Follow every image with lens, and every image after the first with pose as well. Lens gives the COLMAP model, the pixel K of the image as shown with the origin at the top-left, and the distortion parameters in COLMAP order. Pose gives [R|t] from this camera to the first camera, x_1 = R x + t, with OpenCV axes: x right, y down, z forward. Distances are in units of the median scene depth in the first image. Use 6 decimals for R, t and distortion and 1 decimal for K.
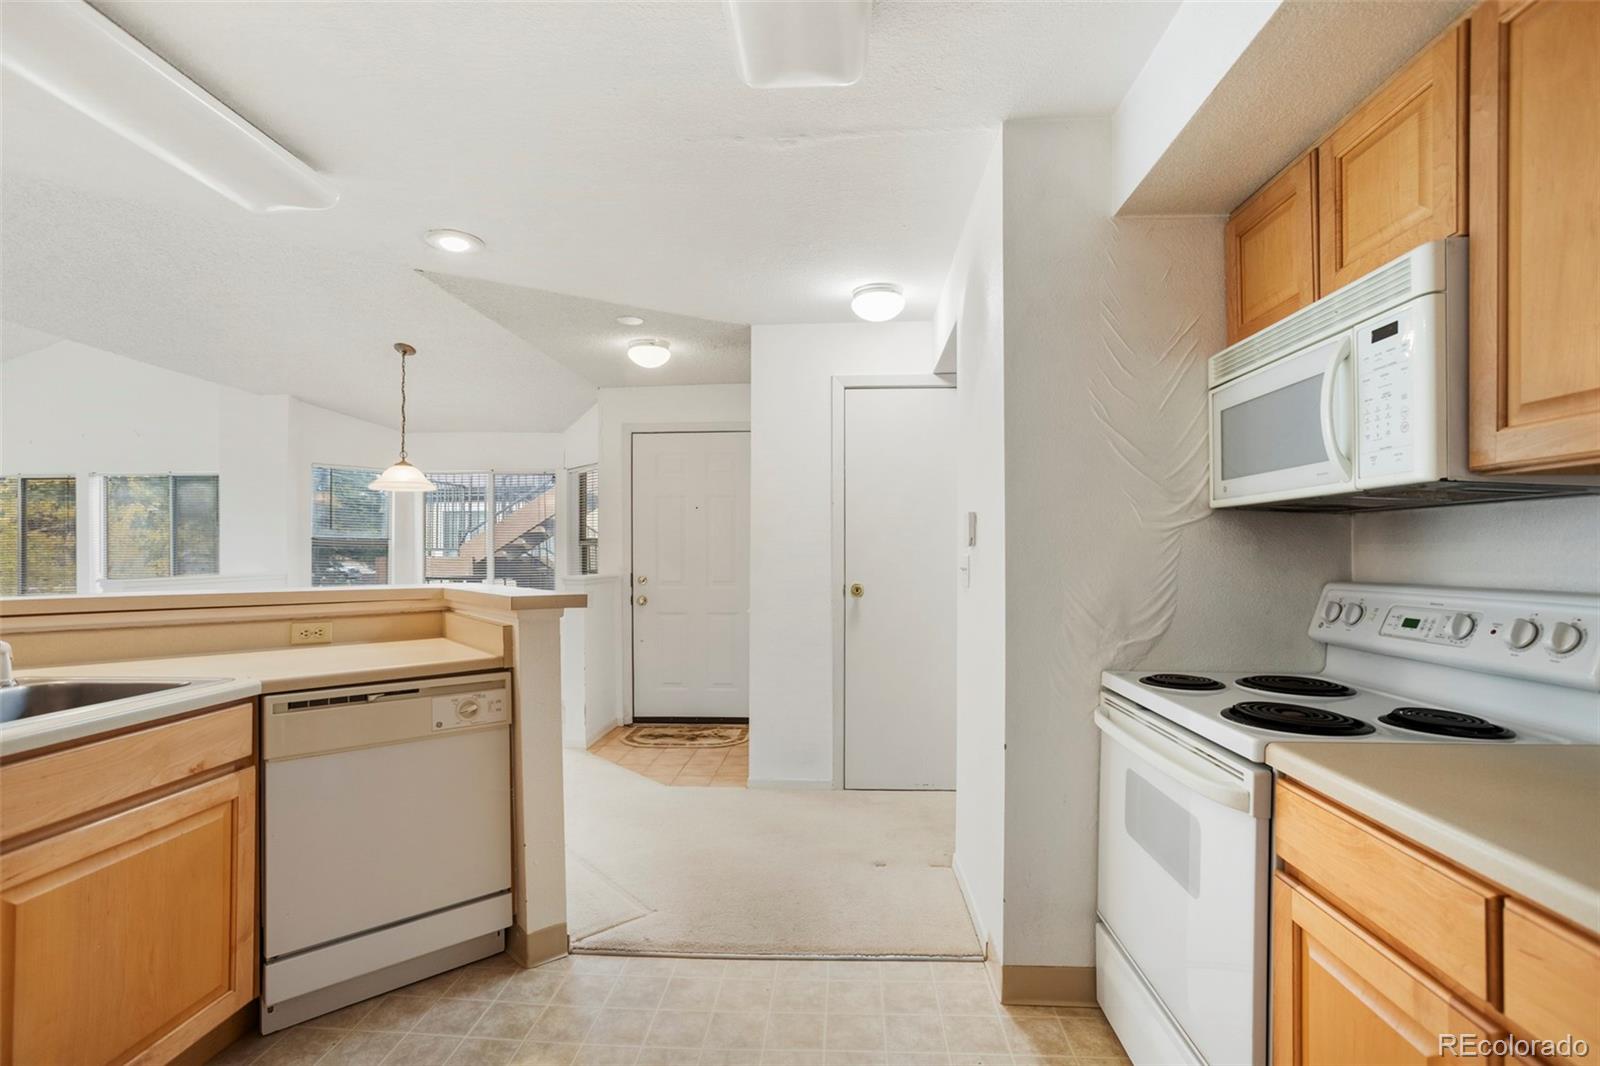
lens RADIAL K [[777.4, 0, 803.0], [0, 777.4, 546.4], [0, 0, 1]] dist [-0.055967, 0.017380]
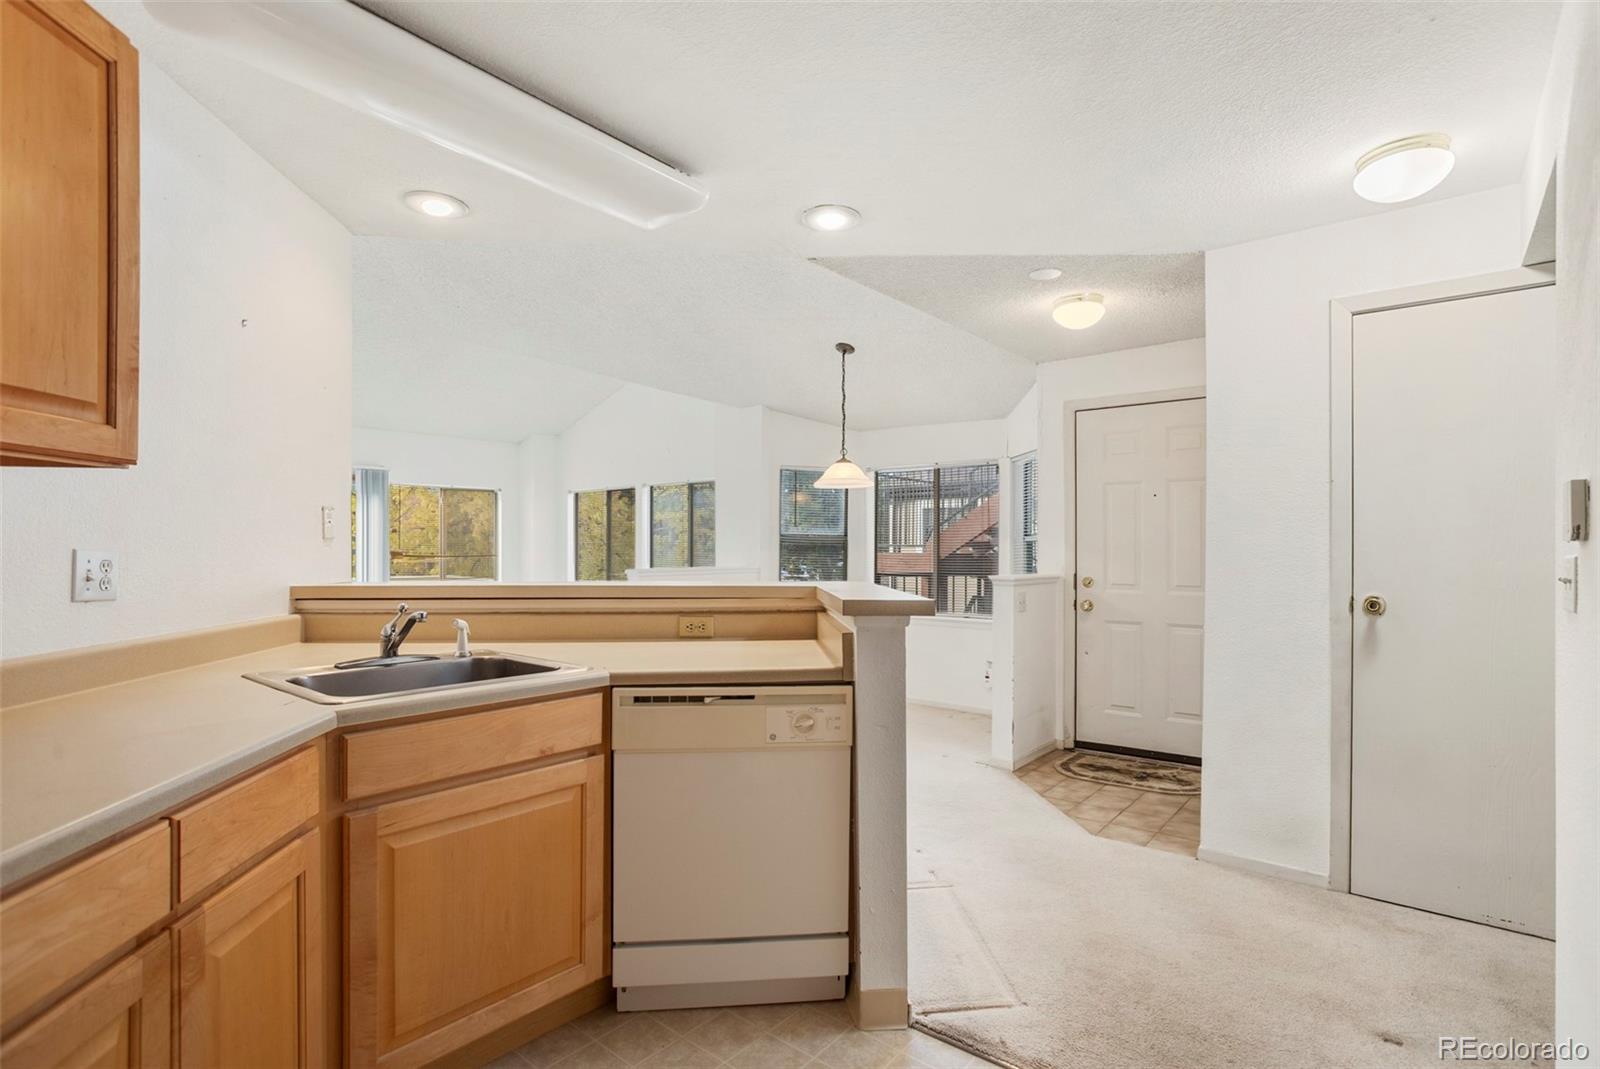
lens RADIAL K [[777.4, 0, 805.2], [0, 777.4, 542.9], [0, 0, 1]] dist [-0.055967, 0.017380]
pose [[0.801647, 0.000838, -0.597797, 0.091840], [-0.000972, 1.000000, 0.000098, 0.000770], [0.597797, 0.000502, 0.801648, 0.233592]]
